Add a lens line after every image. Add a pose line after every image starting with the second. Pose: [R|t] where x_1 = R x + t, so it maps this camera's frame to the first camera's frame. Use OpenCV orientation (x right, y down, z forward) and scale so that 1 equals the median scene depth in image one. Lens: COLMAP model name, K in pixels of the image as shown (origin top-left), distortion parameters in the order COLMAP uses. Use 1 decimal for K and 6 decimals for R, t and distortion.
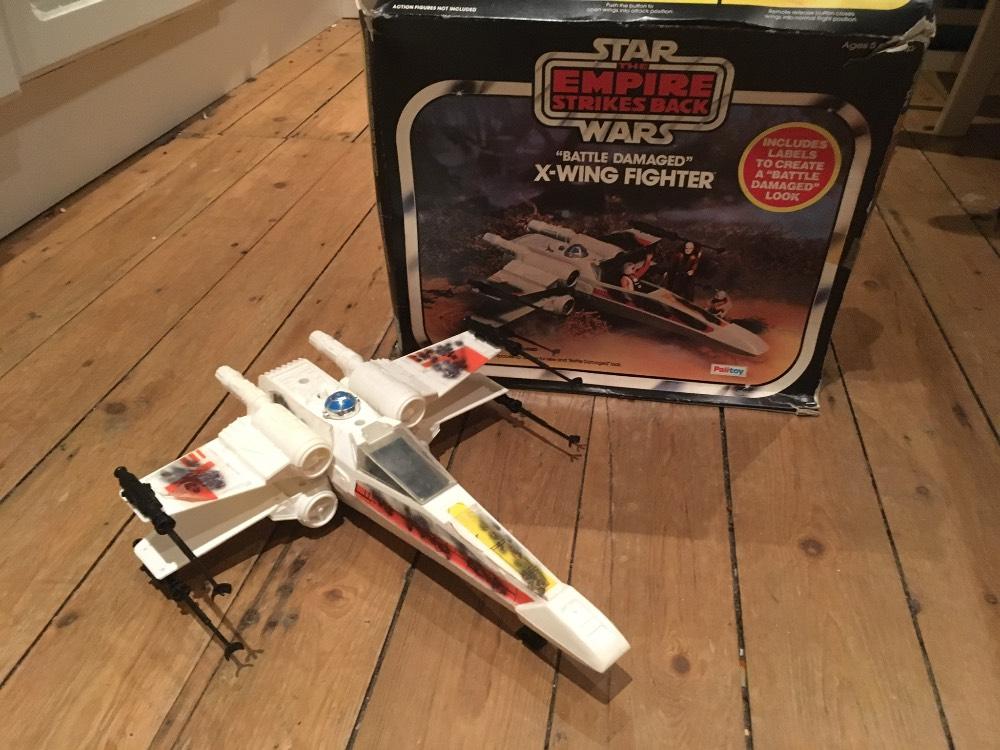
lens RADIAL K [[863.7, 0, 497.1], [0, 863.7, 369.2], [0, 0, 1]] dist [0.077990, -0.131747]
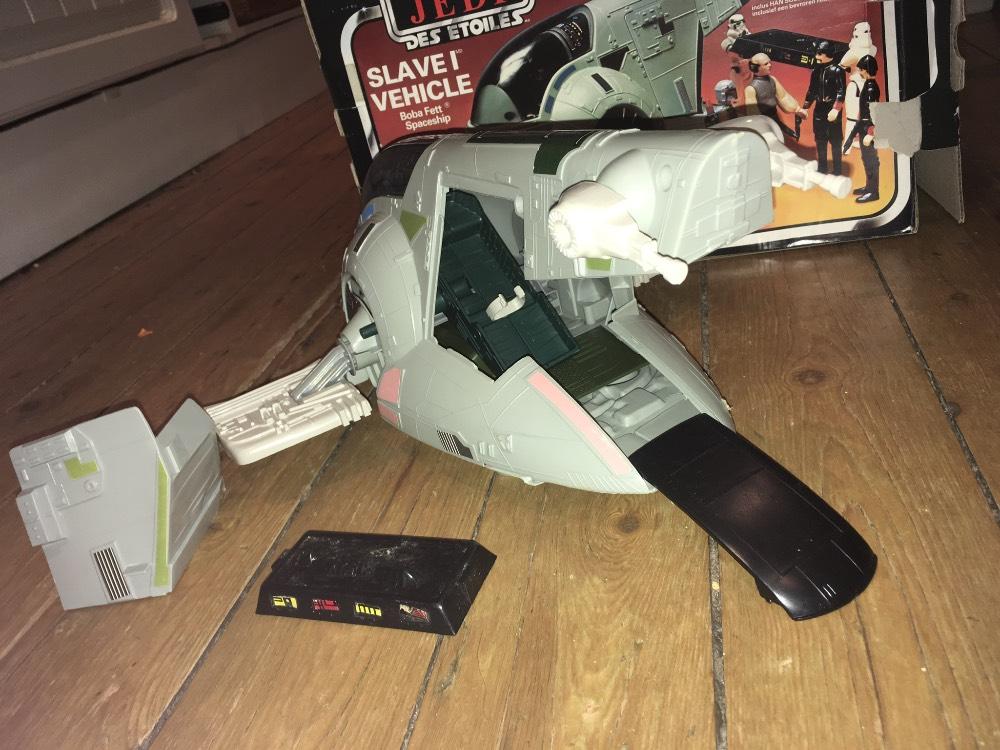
lens RADIAL K [[870.0, 0, 496.0], [0, 870.0, 371.3], [0, 0, 1]] dist [0.077615, -0.143335]
pose [[0.975765, -0.183180, -0.119700, 0.146821], [0.170408, 0.979272, -0.109484, 0.187664], [0.137274, 0.086433, 0.986755, 0.162365]]
